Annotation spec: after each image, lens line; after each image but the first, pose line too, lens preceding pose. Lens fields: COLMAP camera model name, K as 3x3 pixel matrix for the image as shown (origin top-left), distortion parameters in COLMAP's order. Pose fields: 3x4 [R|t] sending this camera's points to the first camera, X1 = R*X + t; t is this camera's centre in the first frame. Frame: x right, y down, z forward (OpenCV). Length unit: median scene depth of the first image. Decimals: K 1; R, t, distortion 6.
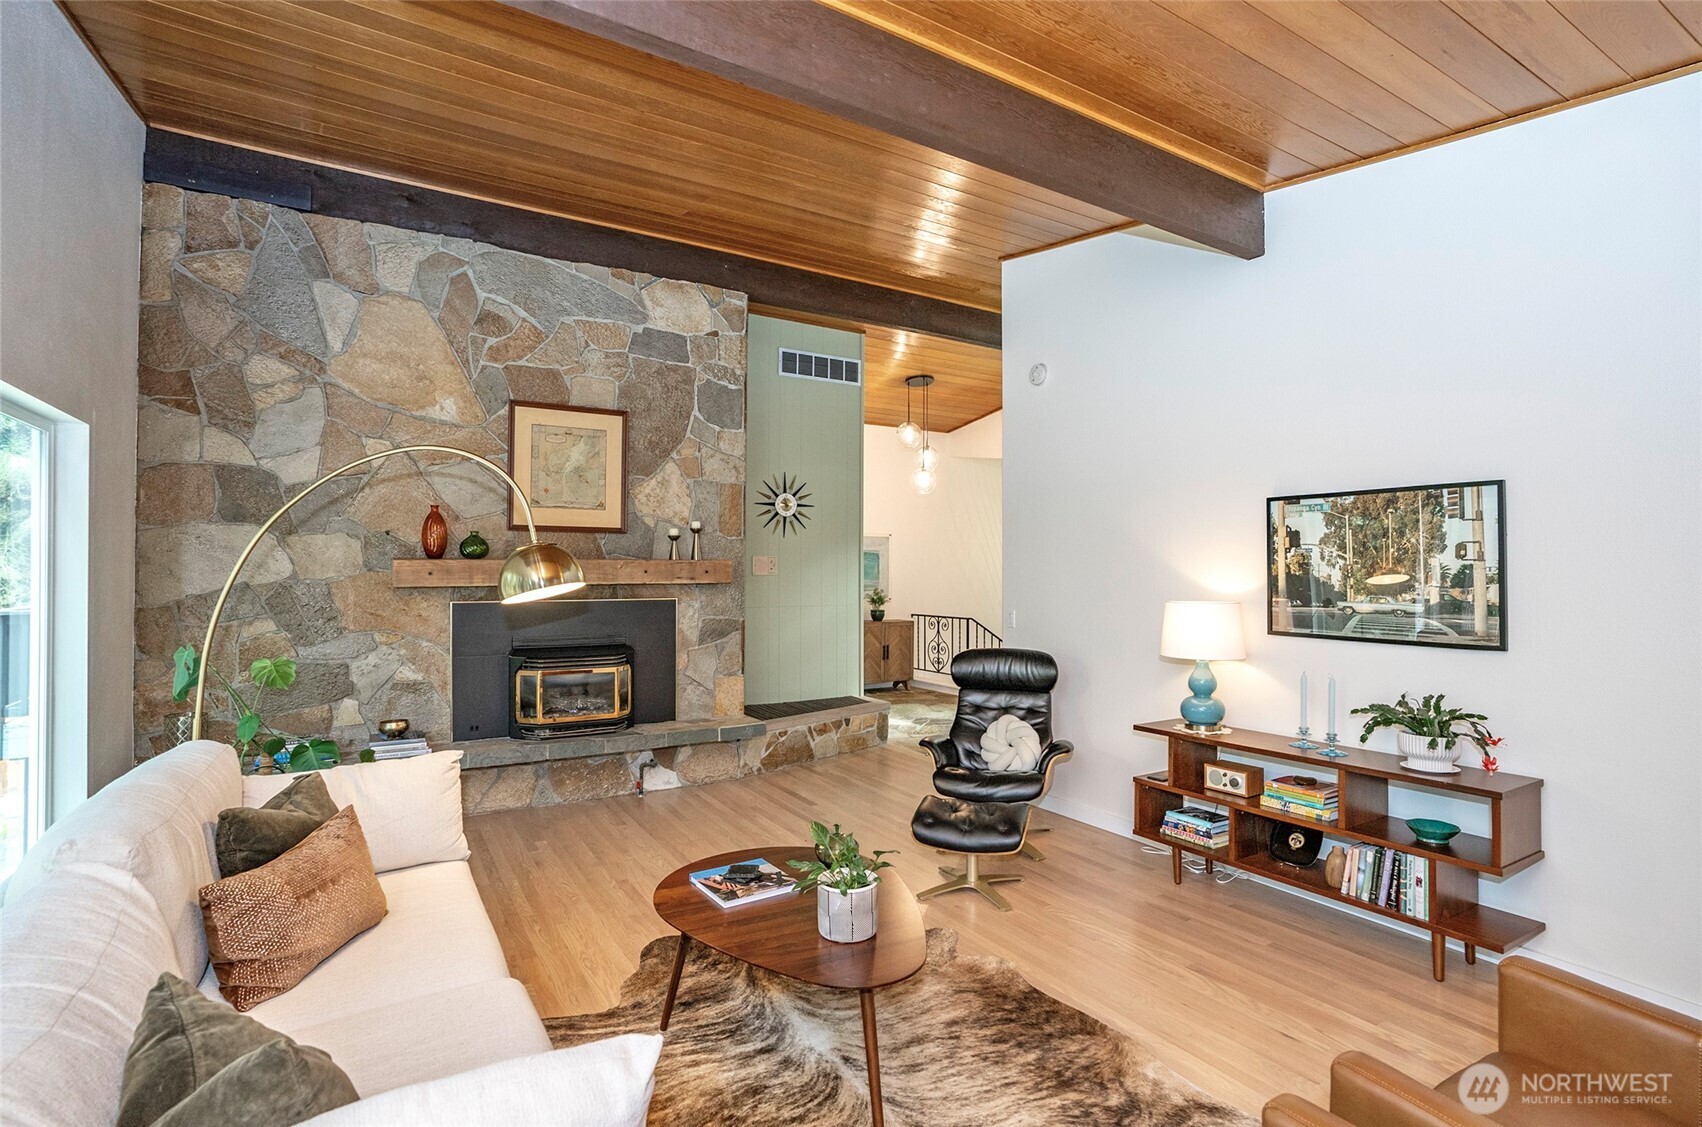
lens RADIAL K [[811.4, 0, 874.1], [0, 811.4, 554.2], [0, 0, 1]] dist [-0.053075, 0.027168]
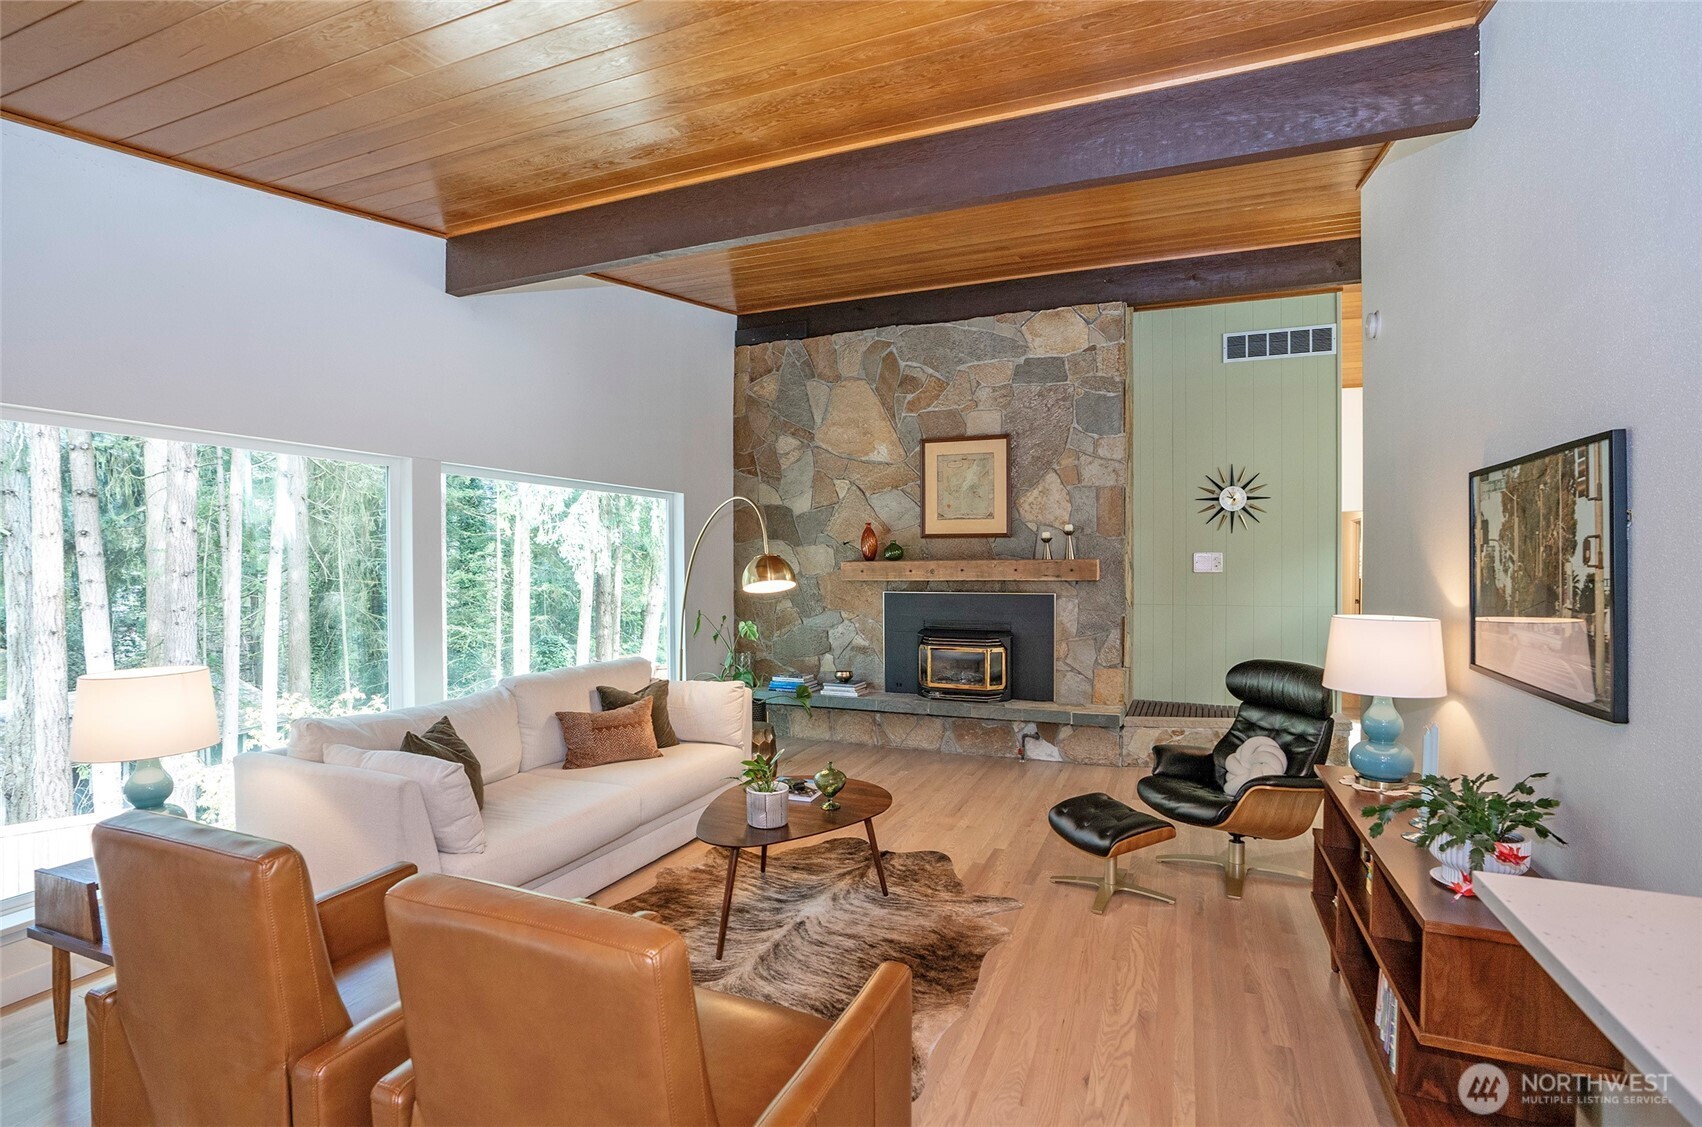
lens RADIAL K [[815.9, 0, 851.0], [0, 815.9, 563.5], [0, 0, 1]] dist [-0.057807, 0.000199]
pose [[0.580350, -0.000779, -0.814367, 0.641211], [0.019453, 0.999727, 0.012906, -0.009297], [0.814135, -0.023332, 0.580207, 0.142353]]
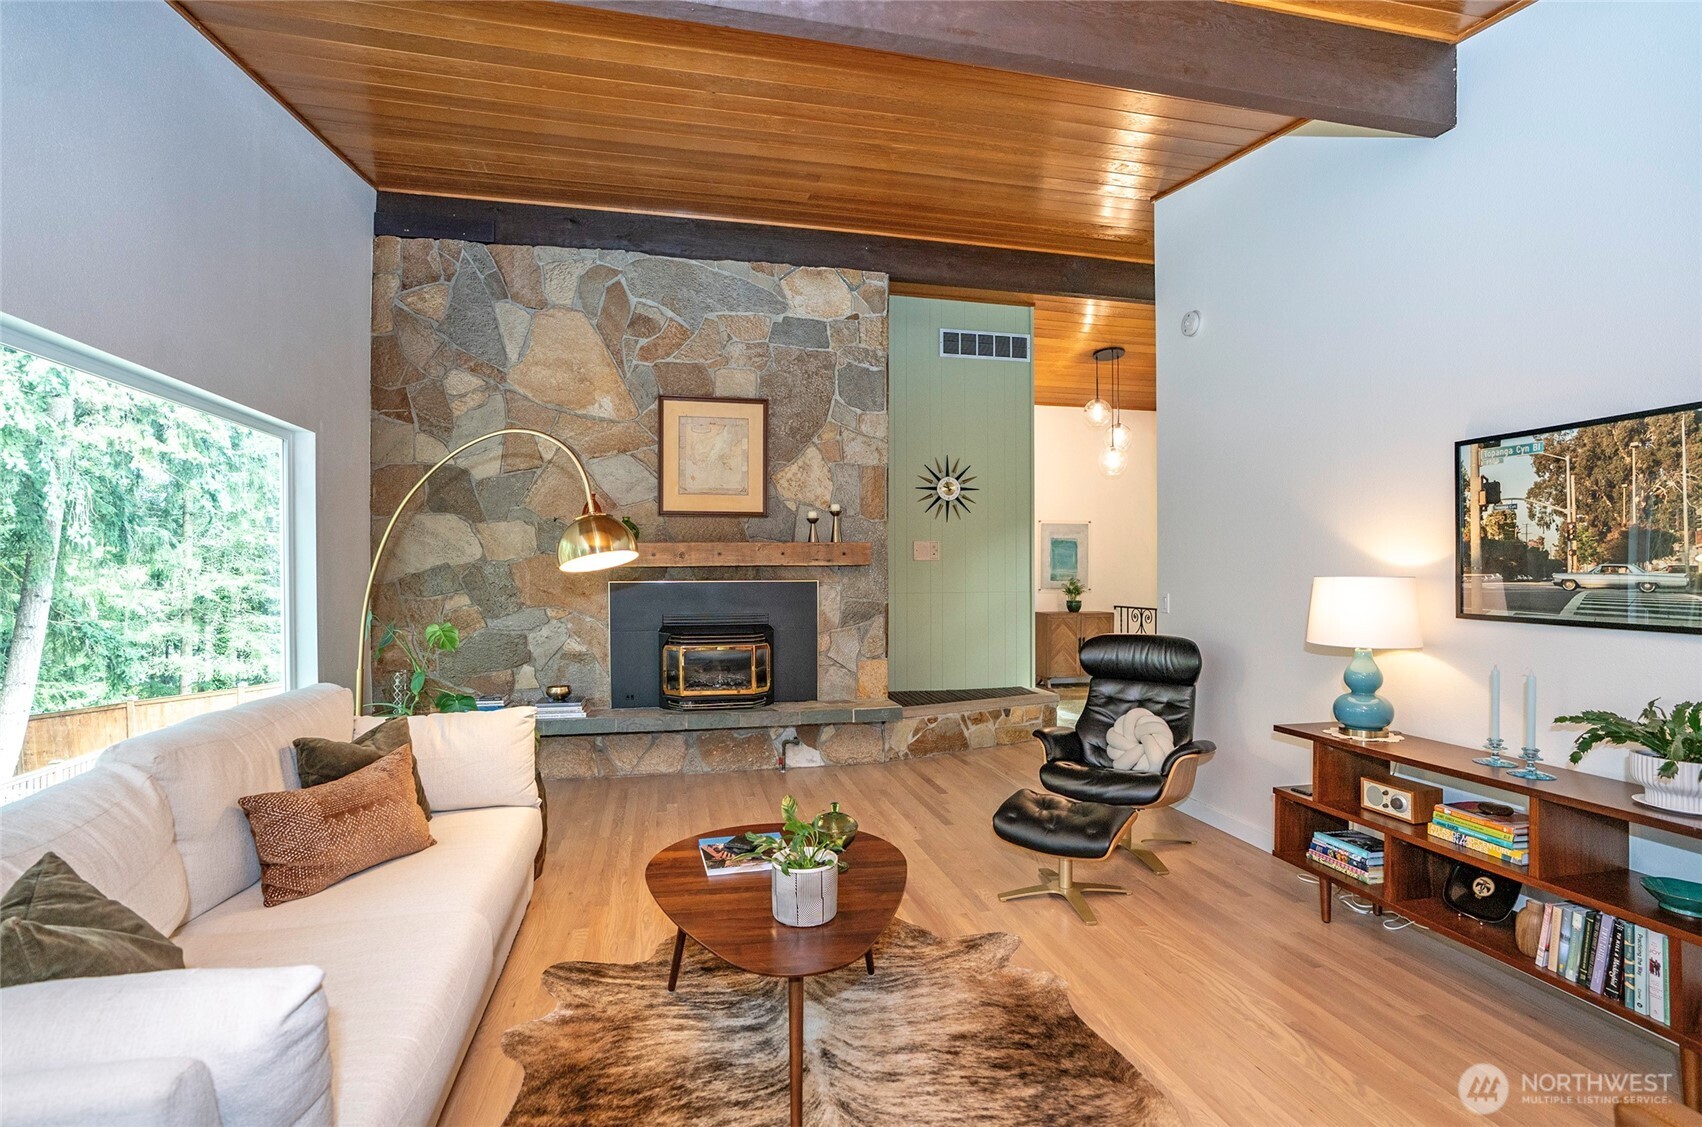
lens RADIAL K [[799.6, 0, 859.7], [0, 799.6, 565.2], [0, 0, 1]] dist [-0.055716, 0.030694]
pose [[0.945376, -0.005727, -0.325932, 0.166648], [0.010552, 0.999859, 0.013036, 0.028669], [0.325812, -0.015763, 0.945303, 0.084590]]
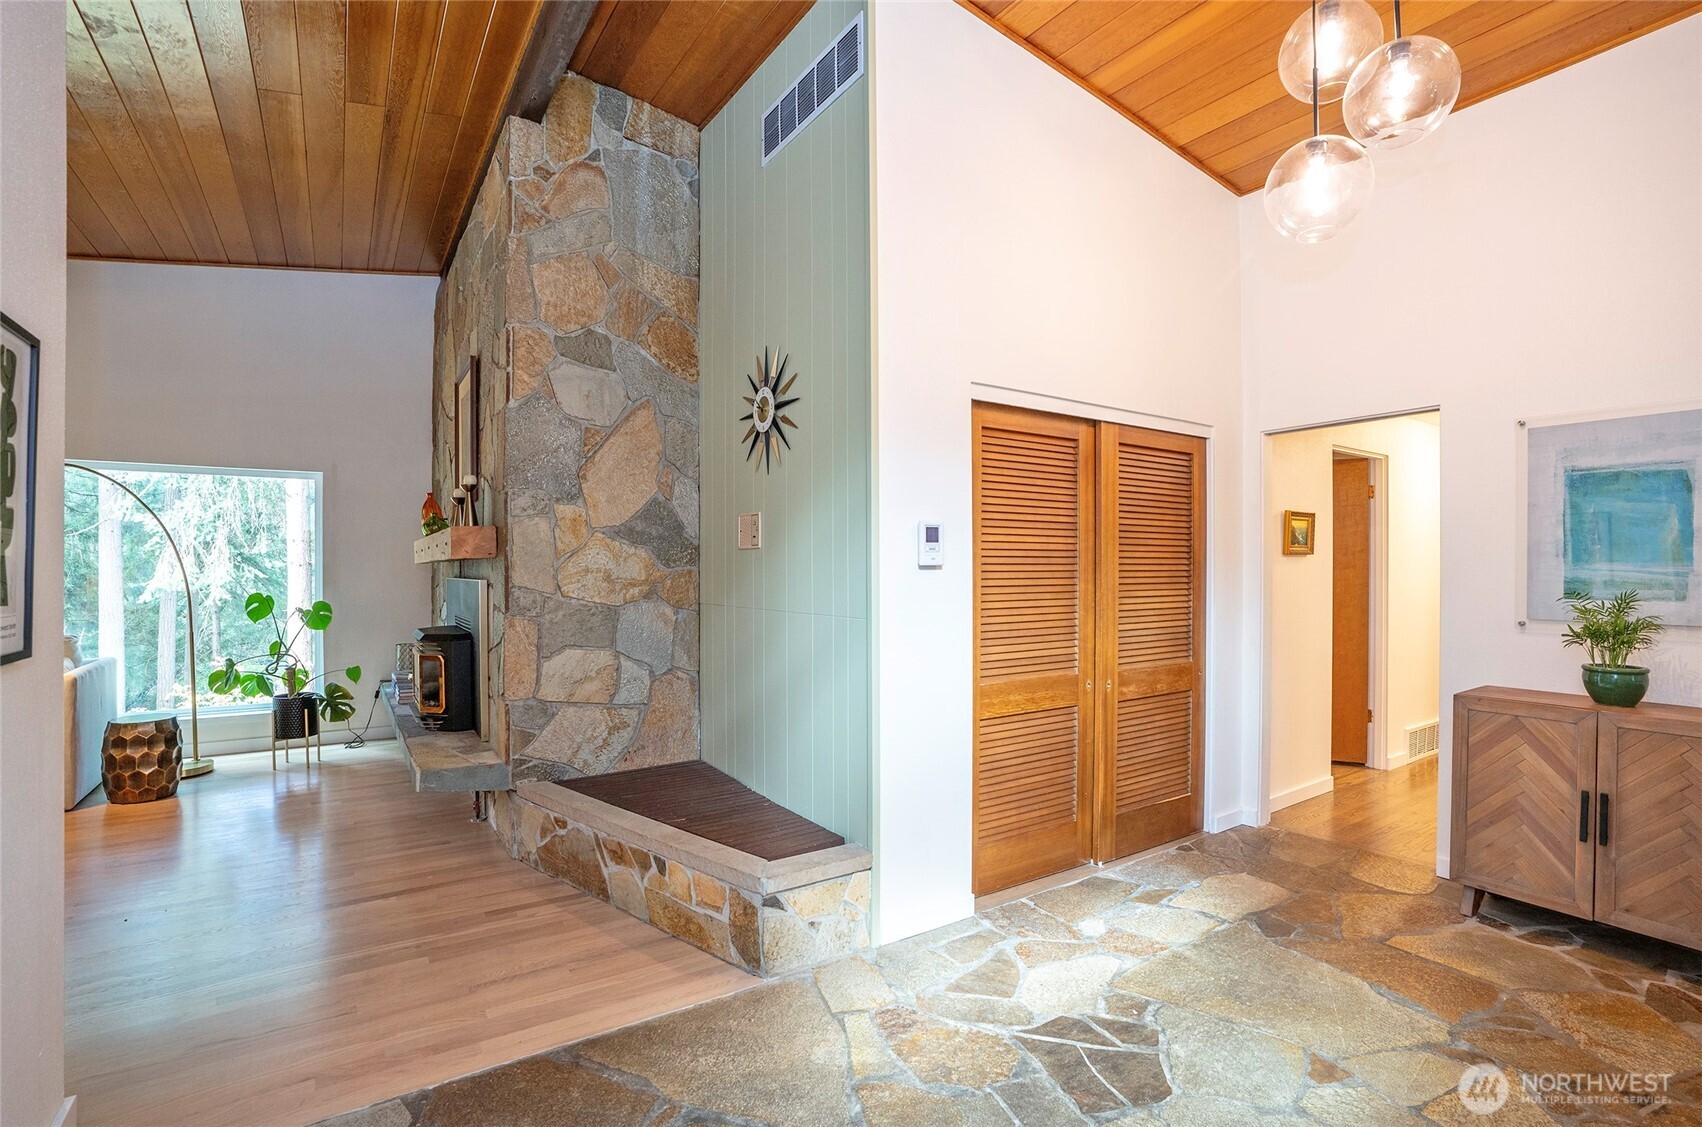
lens RADIAL K [[815.9, 0, 851.0], [0, 815.9, 563.5], [0, 0, 1]] dist [-0.057807, 0.000199]
pose [[0.001791, 0.000496, -0.999998, 0.647810], [0.023477, 0.999724, 0.000538, 0.057929], [0.999723, -0.023478, 0.001779, 1.697836]]
